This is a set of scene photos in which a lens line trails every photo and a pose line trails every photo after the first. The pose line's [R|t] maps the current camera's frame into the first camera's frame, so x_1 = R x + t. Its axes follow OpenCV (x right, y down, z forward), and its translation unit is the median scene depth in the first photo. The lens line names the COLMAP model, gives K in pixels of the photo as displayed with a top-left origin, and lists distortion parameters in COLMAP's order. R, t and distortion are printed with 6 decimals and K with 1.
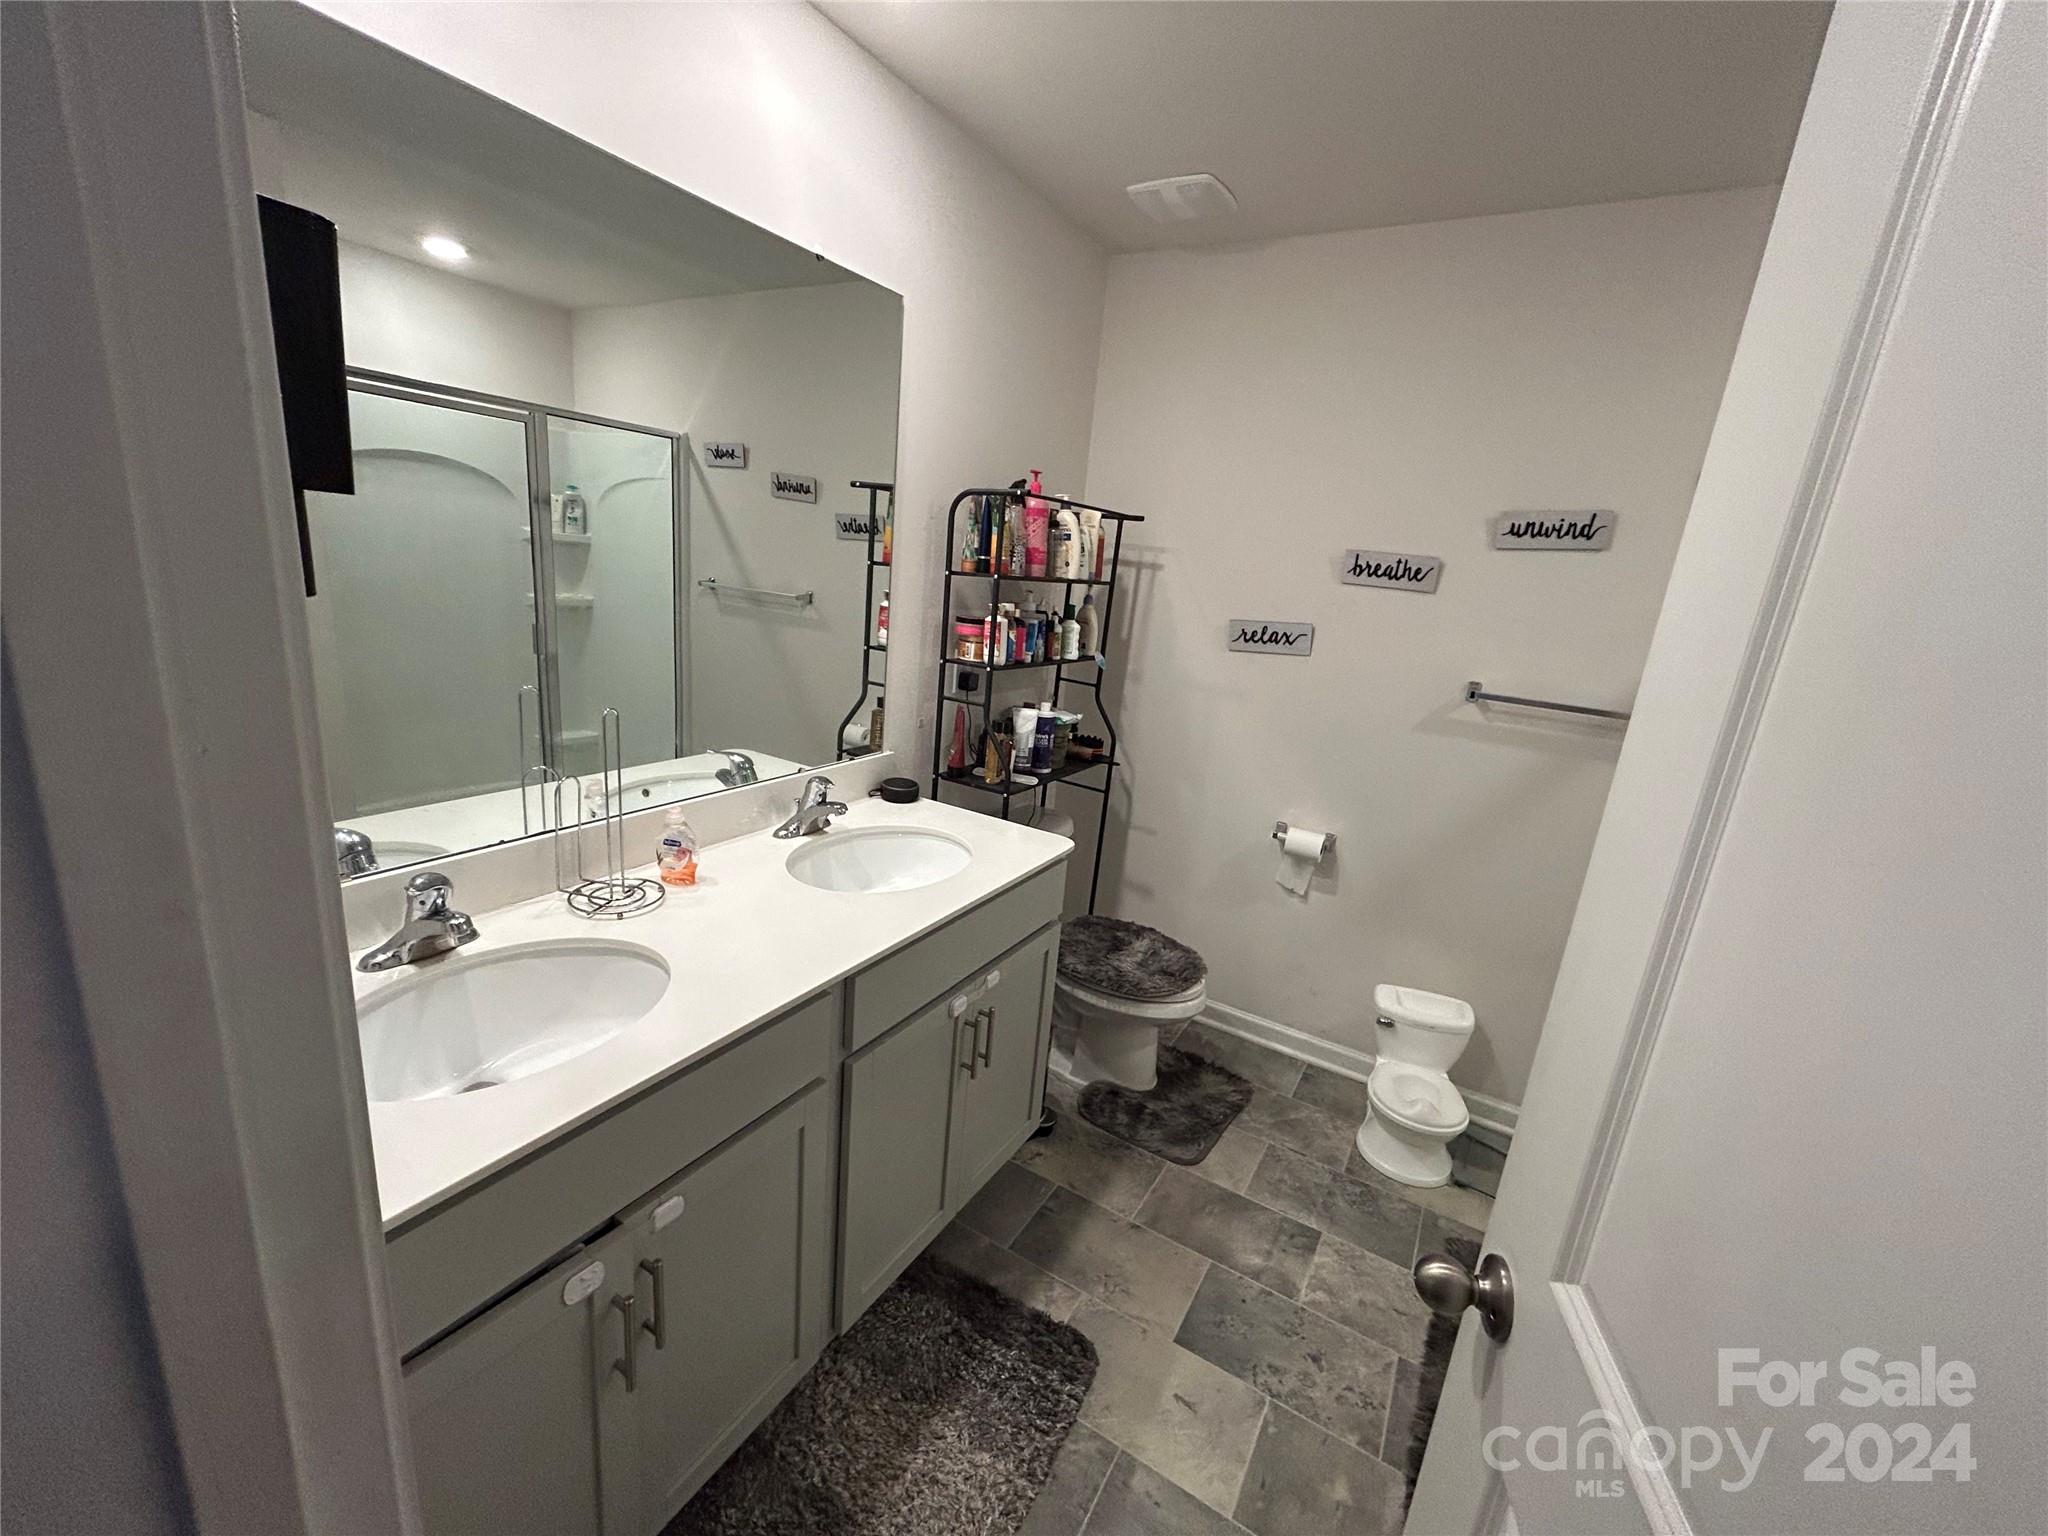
lens RADIAL K [[830.7, 0, 1021.4], [0, 830.7, 765.6], [0, 0, 1]] dist [0.003236, -0.000311]
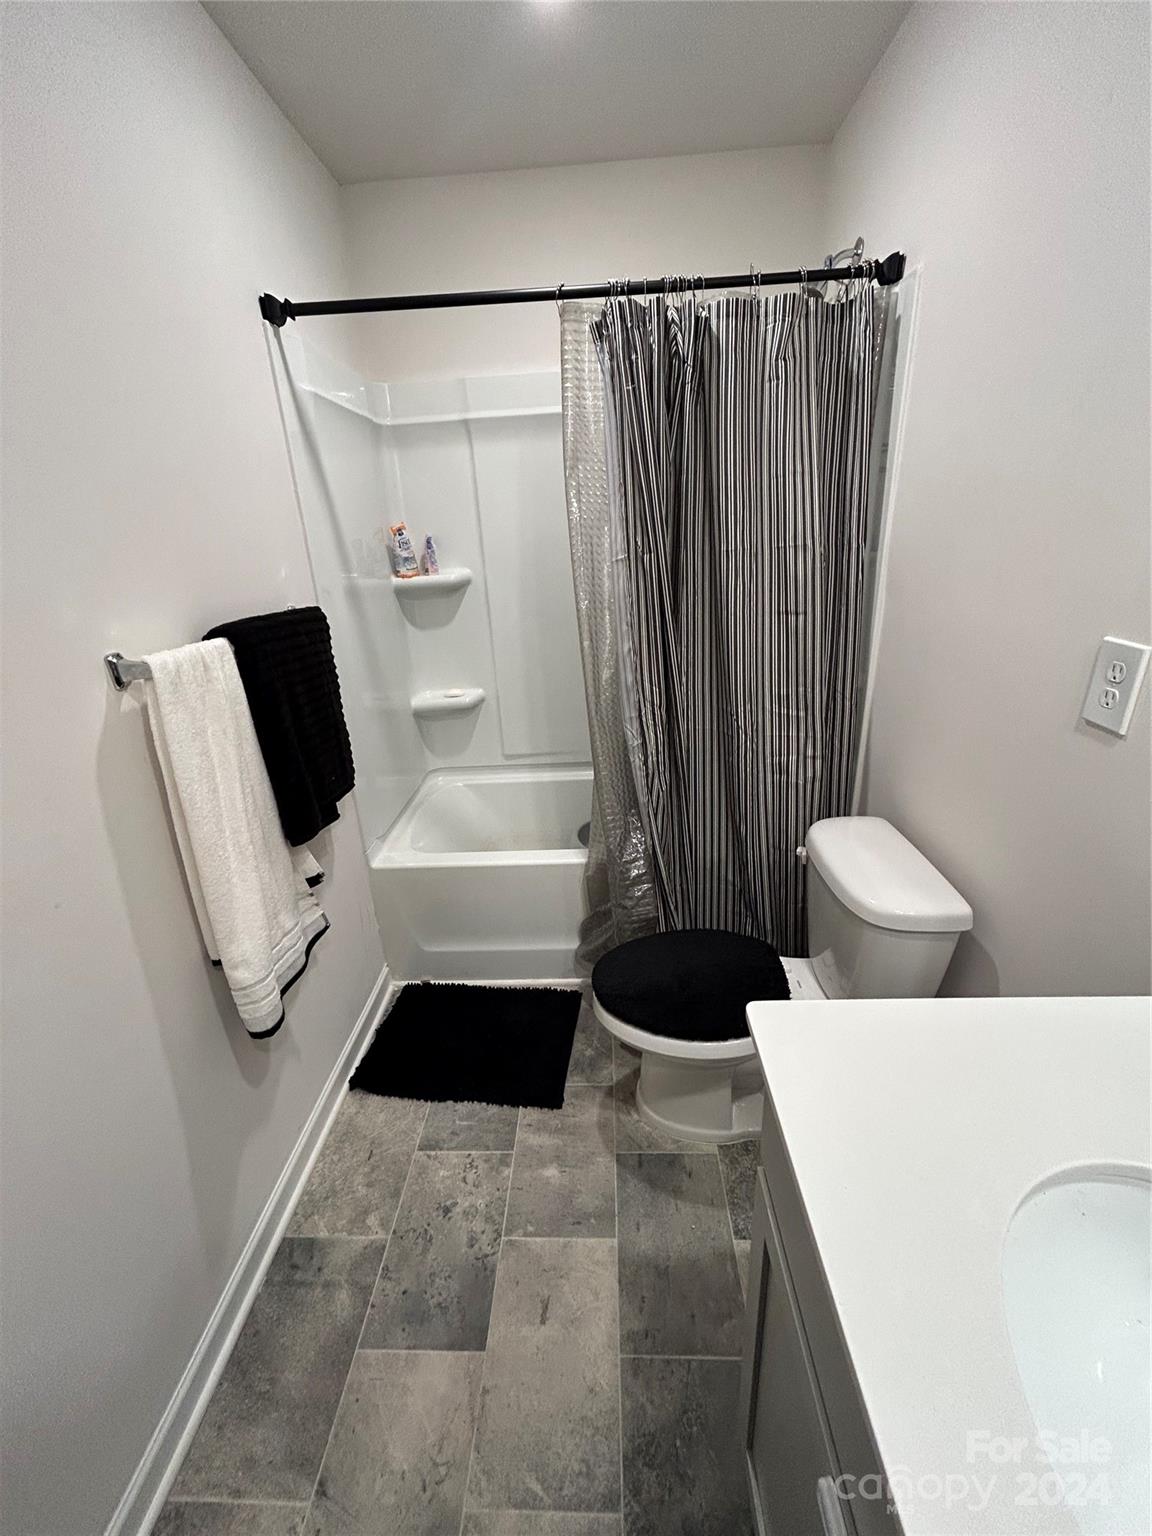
lens RADIAL K [[623.0, 0, 576.0], [0, 623.0, 764.1], [0, 0, 1]] dist [0.003236, -0.000311]
pose [[-0.484196, -0.365841, 0.794805, -0.179786], [0.226691, 0.824919, 0.517803, -0.178574], [-0.845083, 0.430894, -0.316490, 0.866259]]
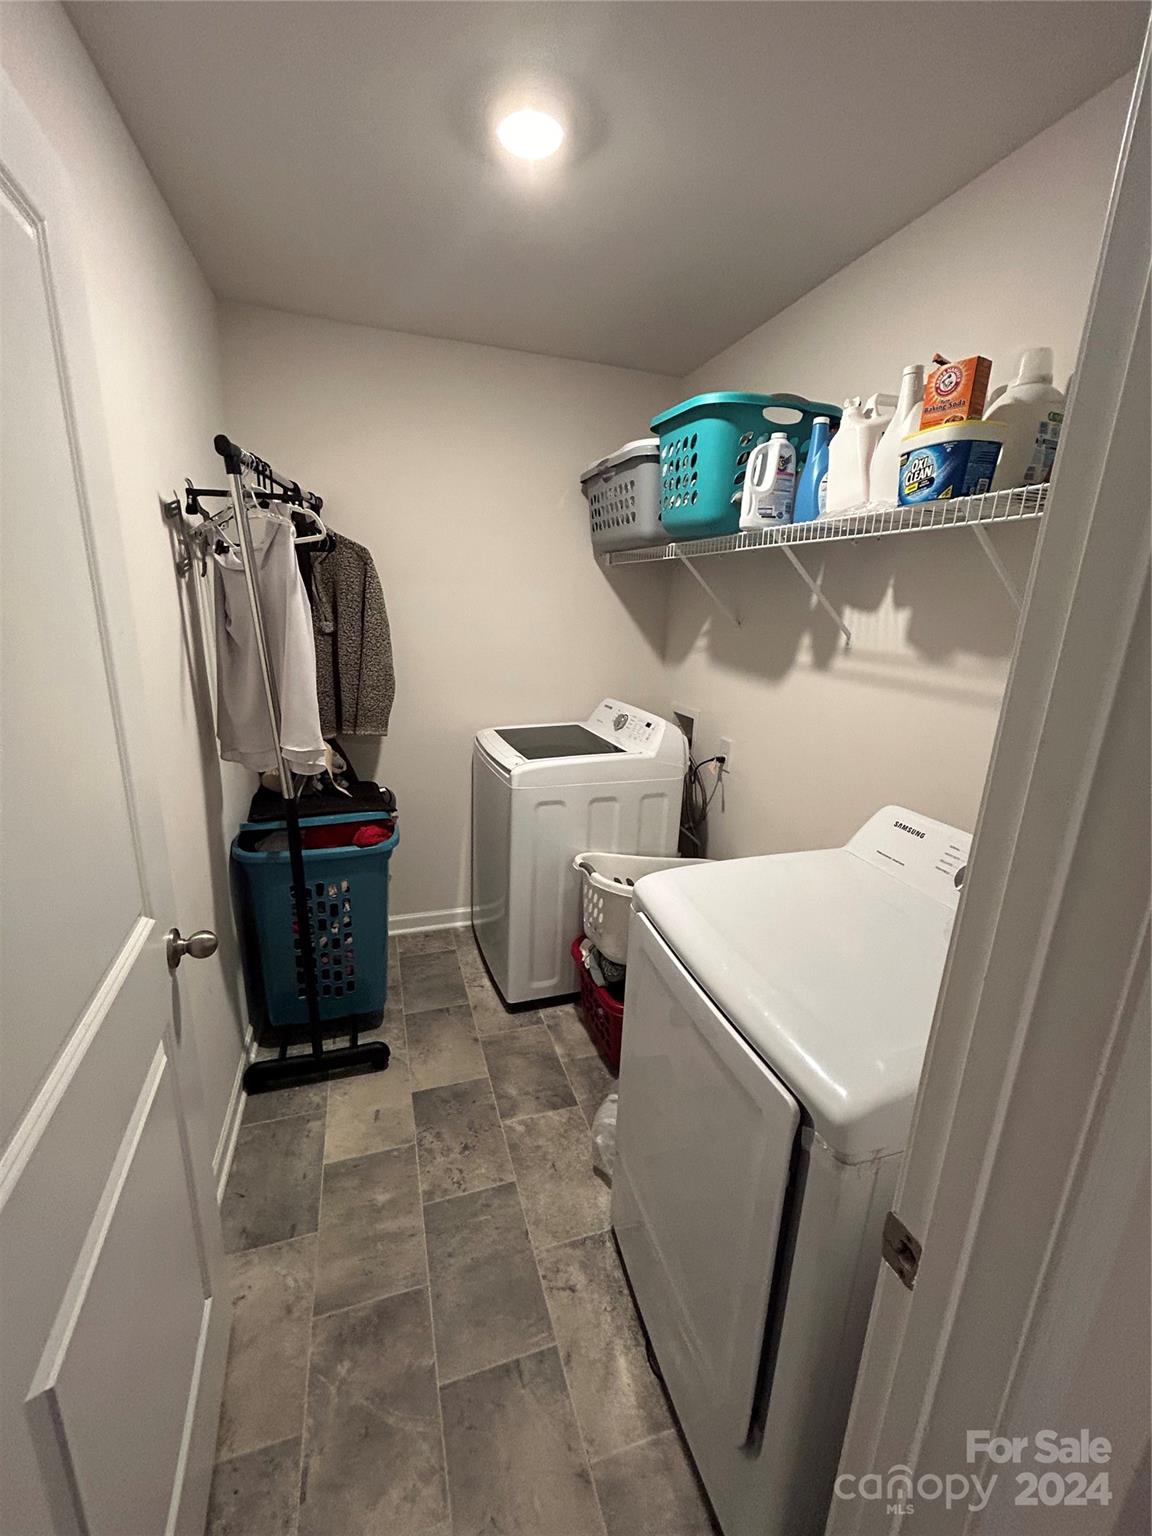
lens RADIAL K [[623.0, 0, 569.2], [0, 623.0, 771.6], [0, 0, 1]] dist [0.003236, -0.000311]
pose [[0.750576, 0.107772, -0.651937, 1.111586], [-0.130316, 0.991376, 0.013851, 0.045222], [0.647807, 0.074562, 0.758147, 0.267262]]
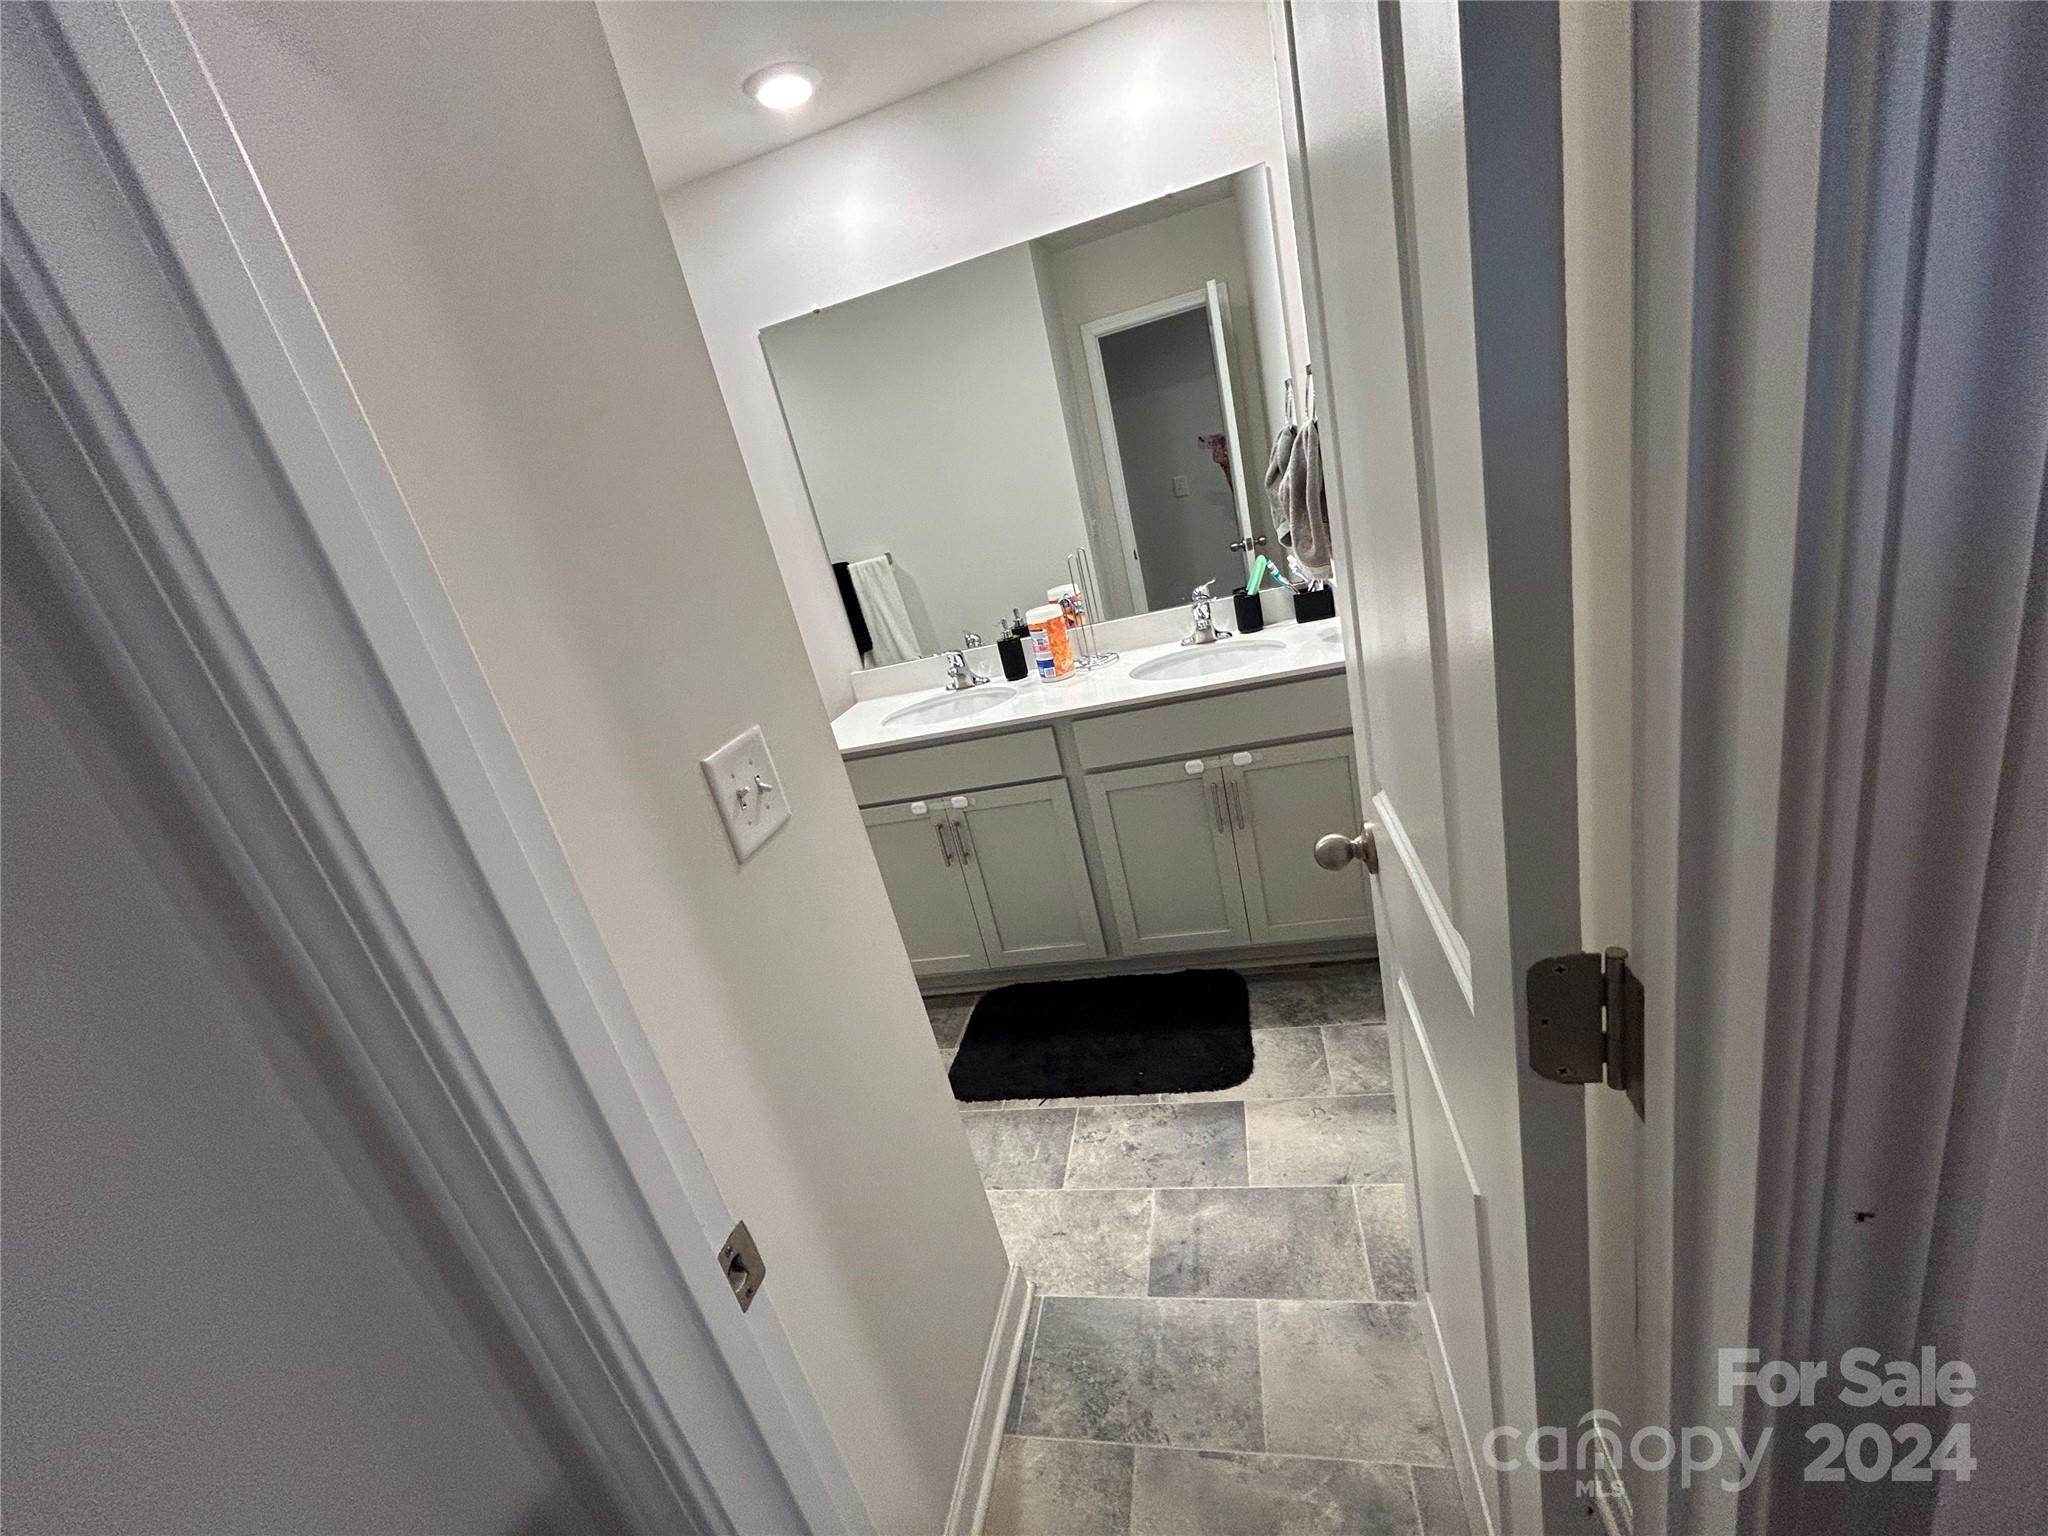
lens RADIAL K [[830.7, 0, 1022.7], [0, 830.7, 769.6], [0, 0, 1]] dist [0.003236, -0.000311]
pose [[-0.934045, 0.236073, -0.268010, 0.673018], [0.068701, 0.855147, 0.513814, -0.306801], [0.350485, 0.461513, -0.814964, 1.635682]]
